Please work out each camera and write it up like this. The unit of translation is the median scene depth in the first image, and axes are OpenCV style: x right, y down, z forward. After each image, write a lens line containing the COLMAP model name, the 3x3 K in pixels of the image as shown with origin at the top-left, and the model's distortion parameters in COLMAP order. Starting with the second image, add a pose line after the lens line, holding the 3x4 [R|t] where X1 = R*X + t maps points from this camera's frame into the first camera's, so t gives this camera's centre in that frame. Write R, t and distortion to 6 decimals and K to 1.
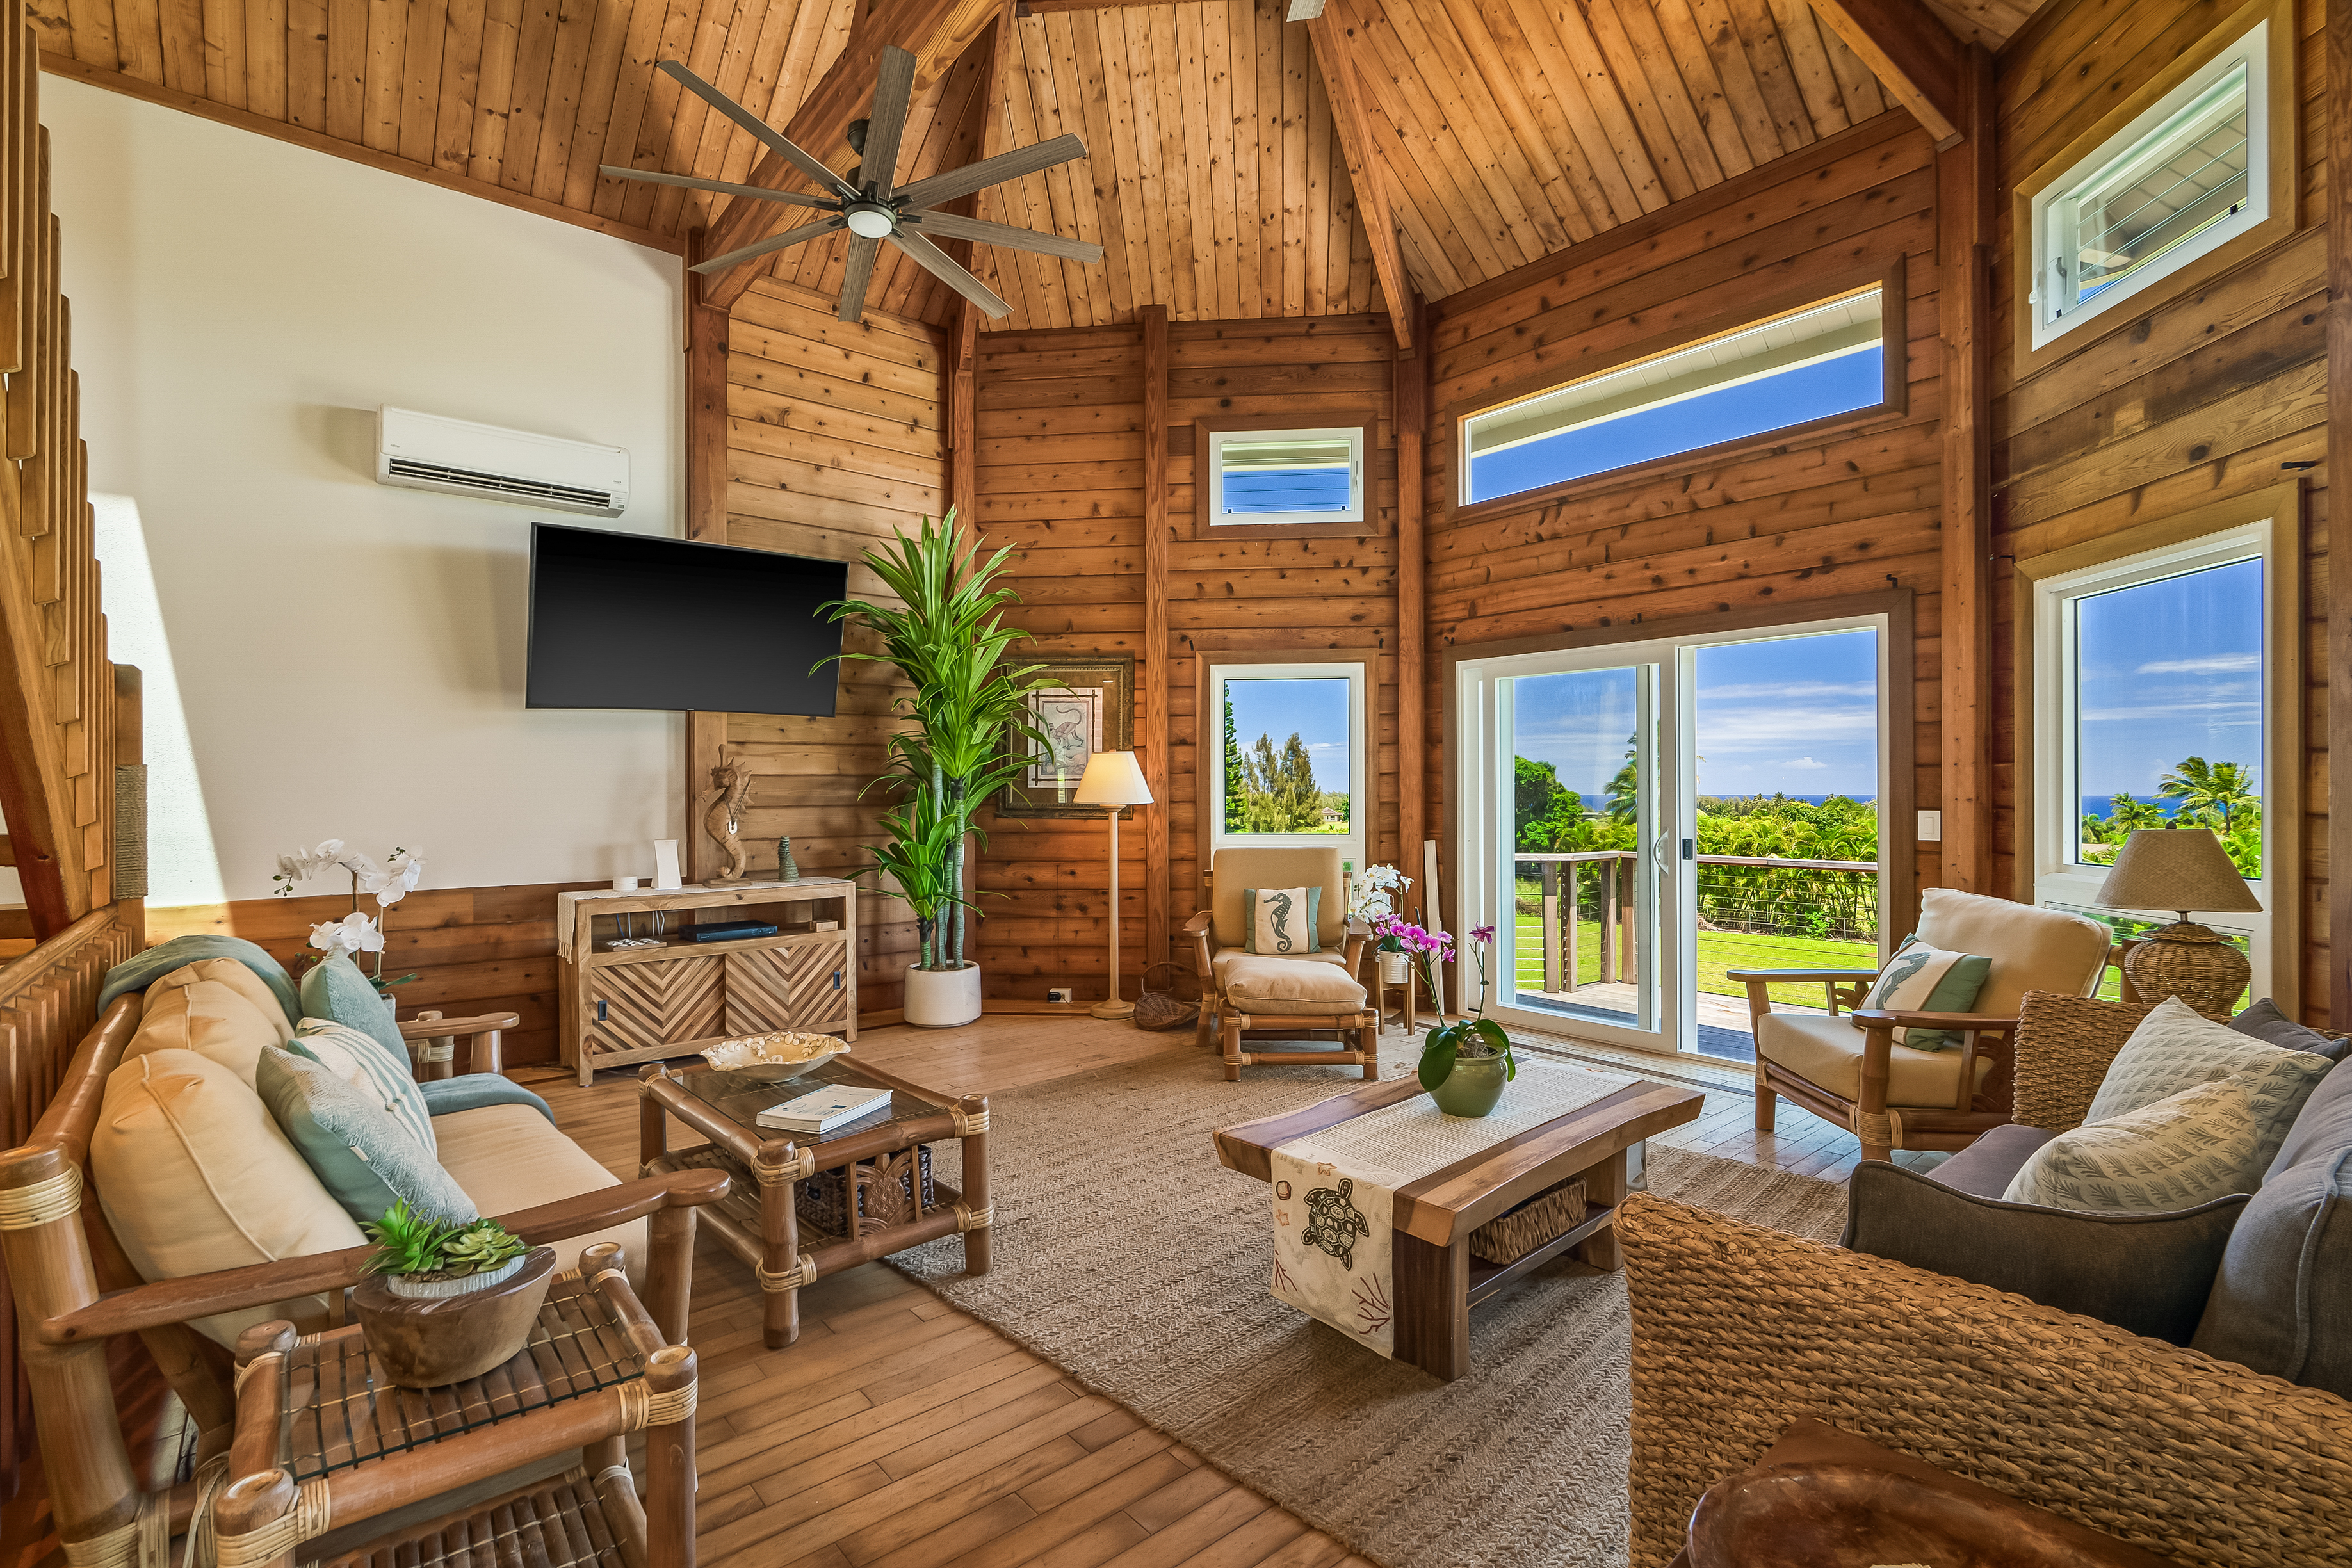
lens RADIAL K [[1052.3, 0, 1169.0], [0, 1052.3, 783.8], [0, 0, 1]] dist [-0.007923, 0.002643]
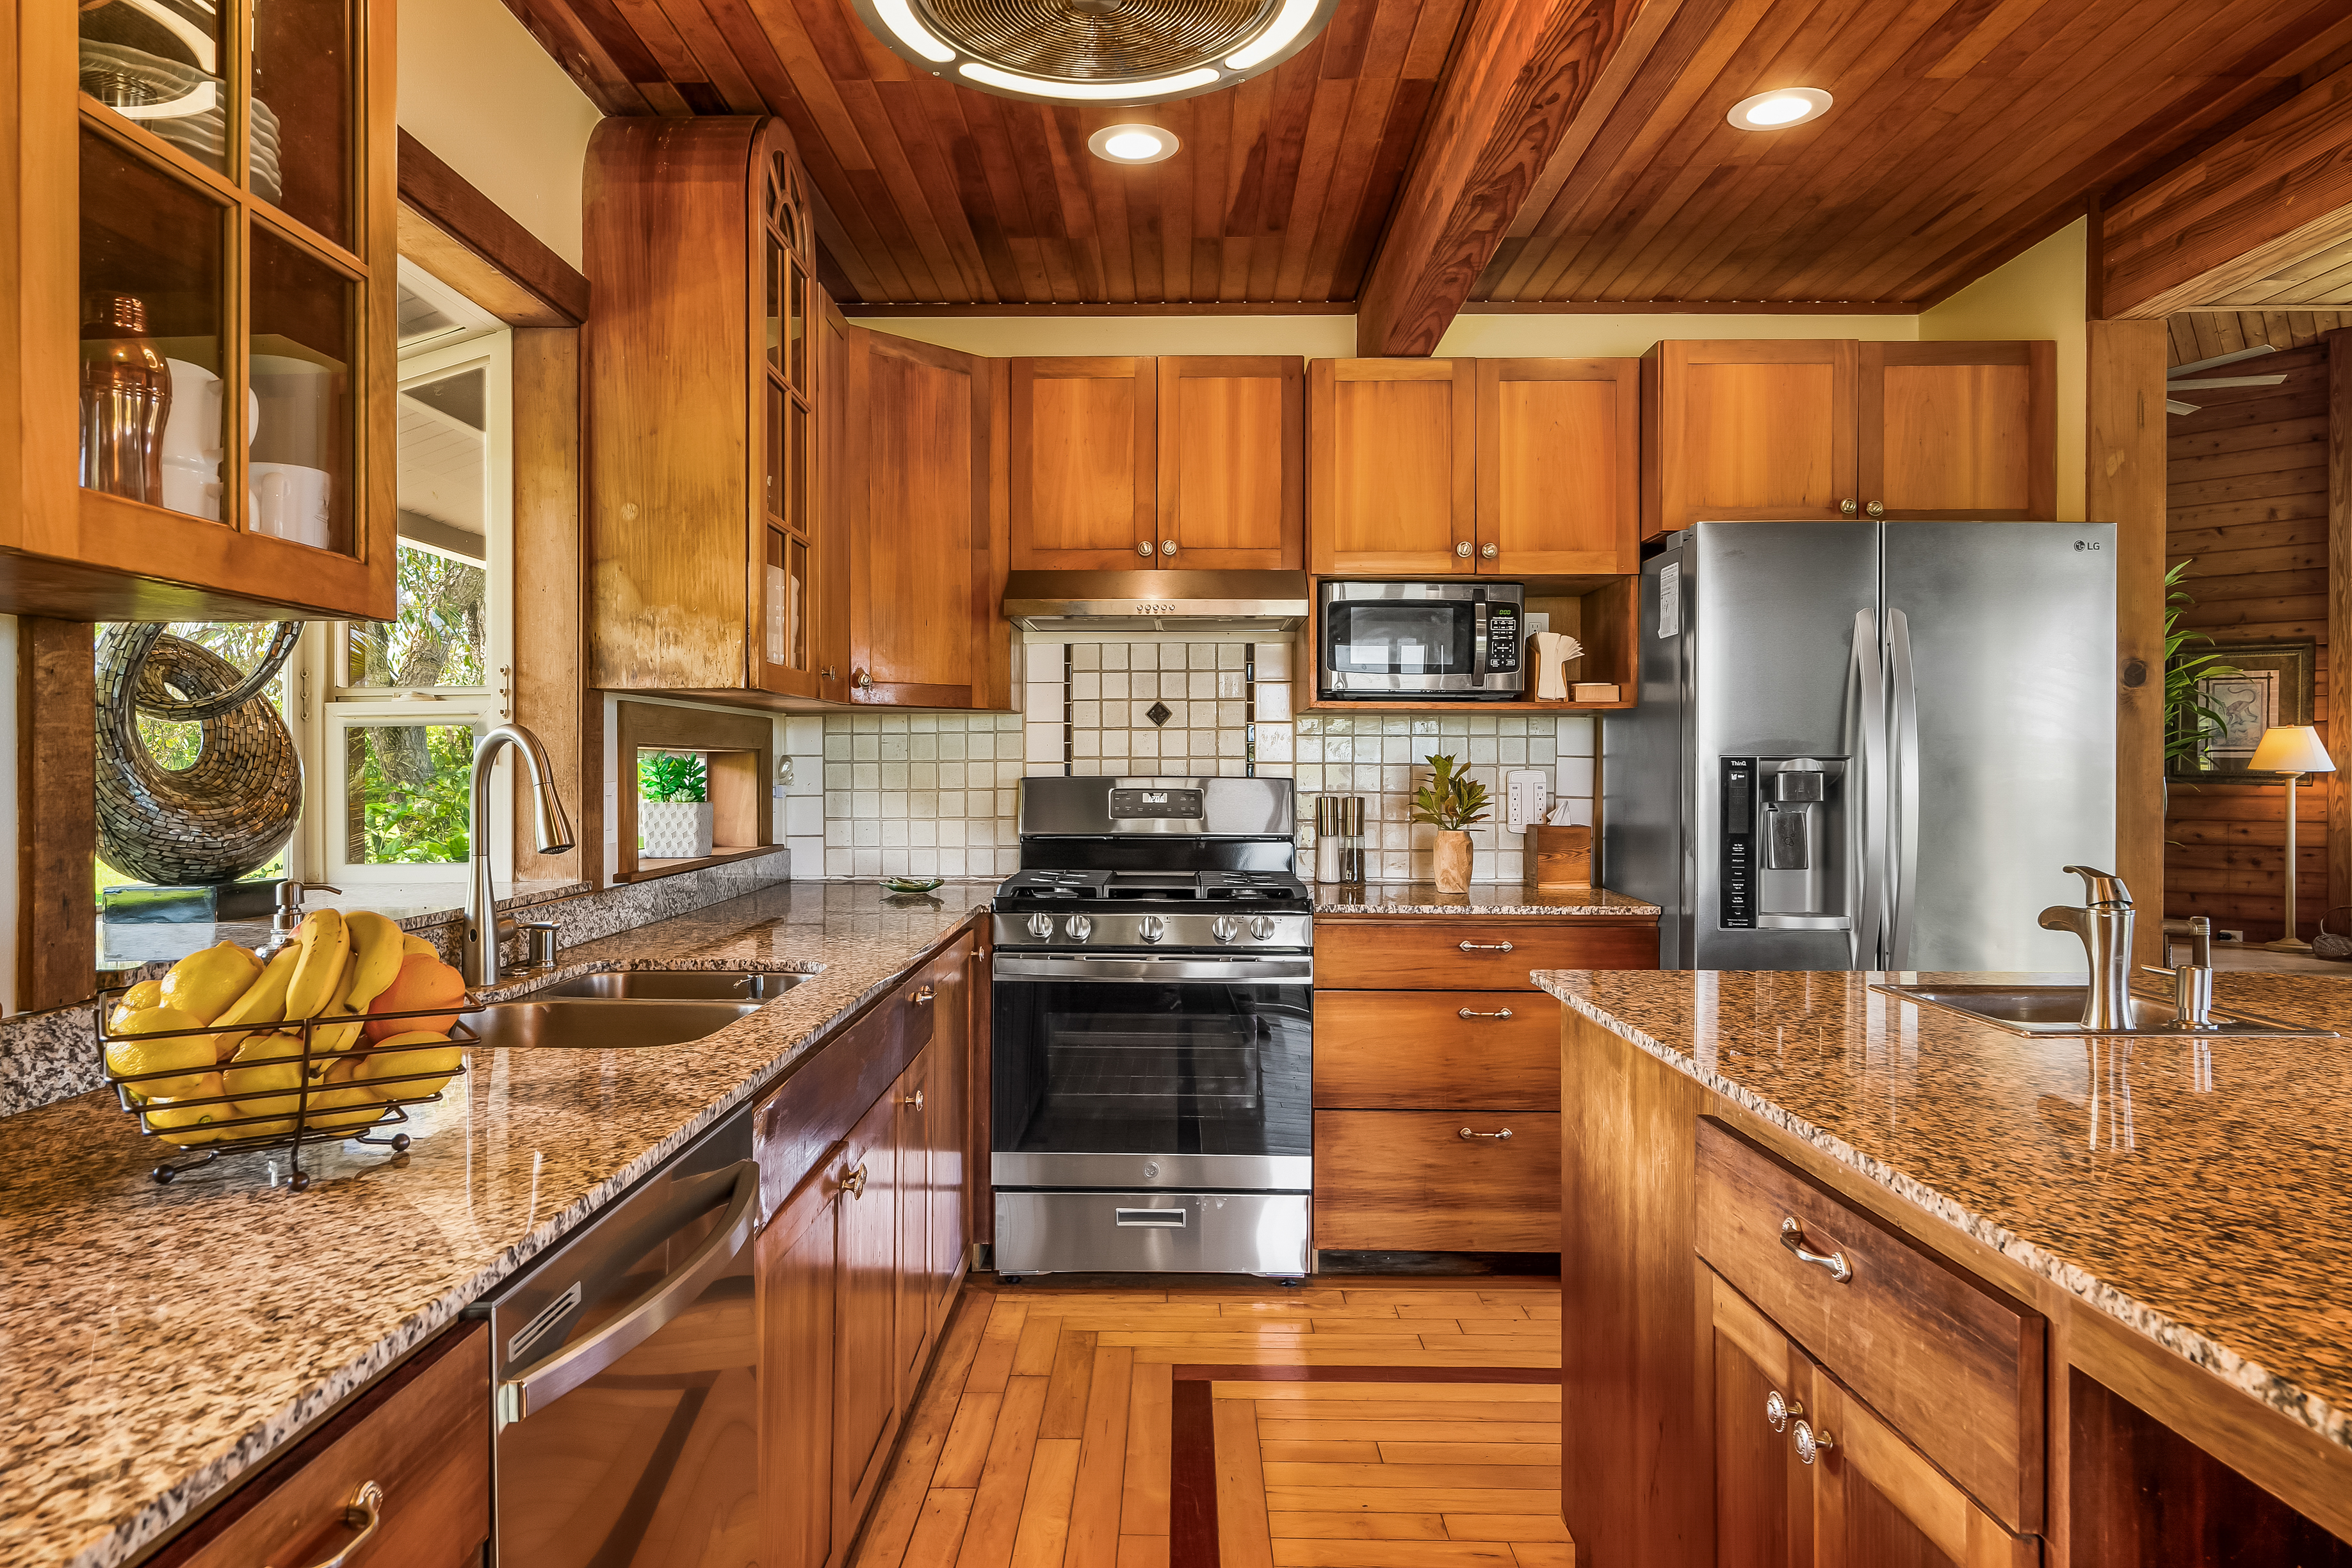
lens RADIAL K [[1427.0, 0, 1166.4], [0, 1427.0, 773.9], [0, 0, 1]] dist [0.005052, 0.000172]
pose [[0.762691, 0.005279, -0.646741, 0.023929], [0.001807, 0.999945, 0.010293, 0.003430], [0.646760, -0.009019, 0.762640, -1.079675]]
